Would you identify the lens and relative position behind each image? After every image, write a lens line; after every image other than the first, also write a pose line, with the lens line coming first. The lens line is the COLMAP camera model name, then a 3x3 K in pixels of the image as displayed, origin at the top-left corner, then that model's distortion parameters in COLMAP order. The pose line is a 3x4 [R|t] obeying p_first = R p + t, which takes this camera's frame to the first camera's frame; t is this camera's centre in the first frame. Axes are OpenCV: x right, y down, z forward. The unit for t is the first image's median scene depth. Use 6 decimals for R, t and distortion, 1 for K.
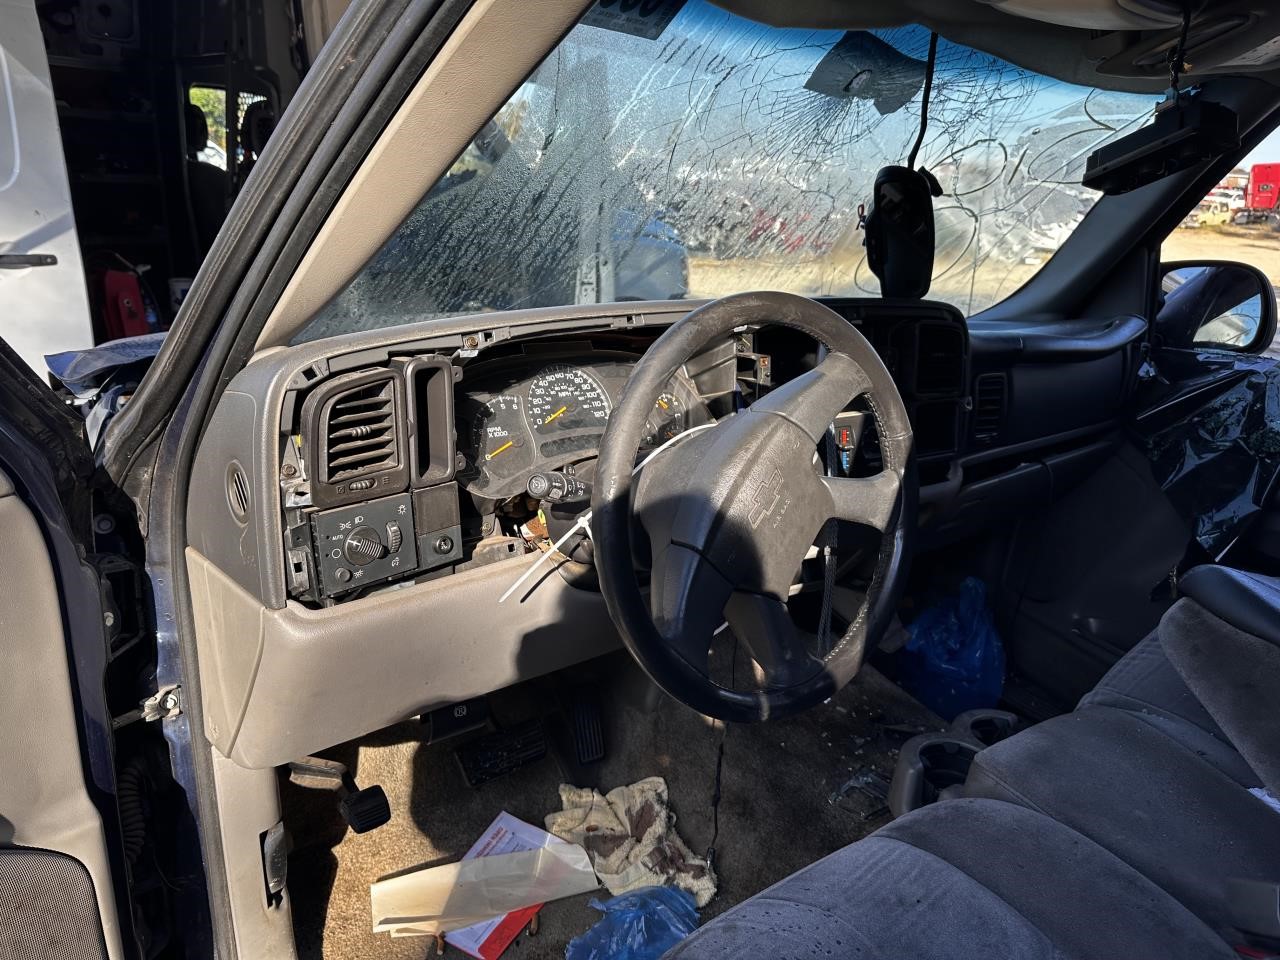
lens RADIAL K [[886.8, 0, 640.0], [0, 886.8, 480.0], [0, 0, 1]] dist [0.038122, -0.000268]
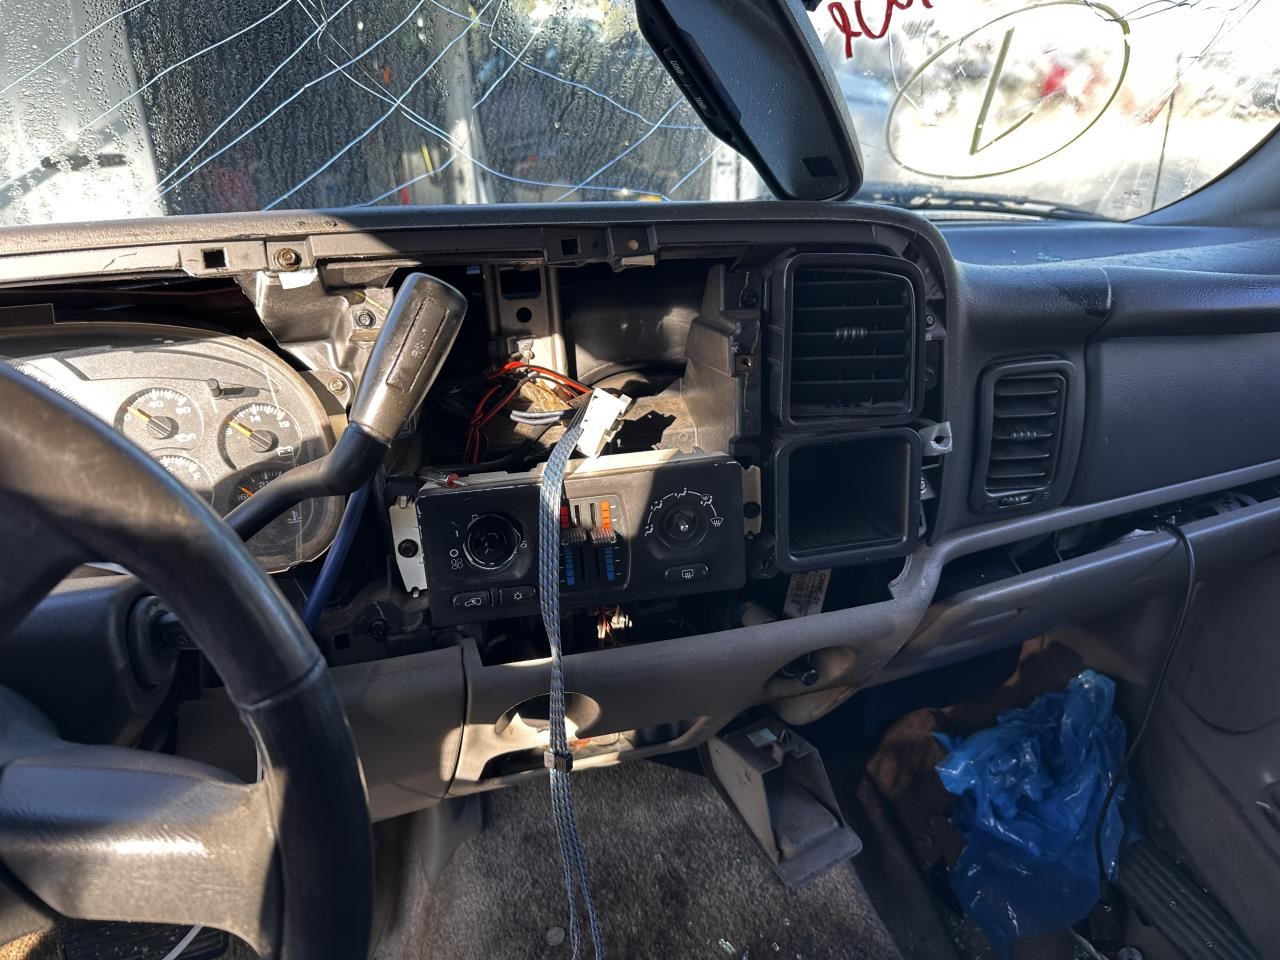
lens RADIAL K [[926.3, 0, 642.0], [0, 926.3, 497.9], [0, 0, 1]] dist [-0.000140, -0.002392]
pose [[0.962392, 0.065933, -0.263541, 0.326492], [-0.031002, 0.990419, 0.134573, -0.107589], [0.269889, -0.121342, 0.955215, 0.475377]]
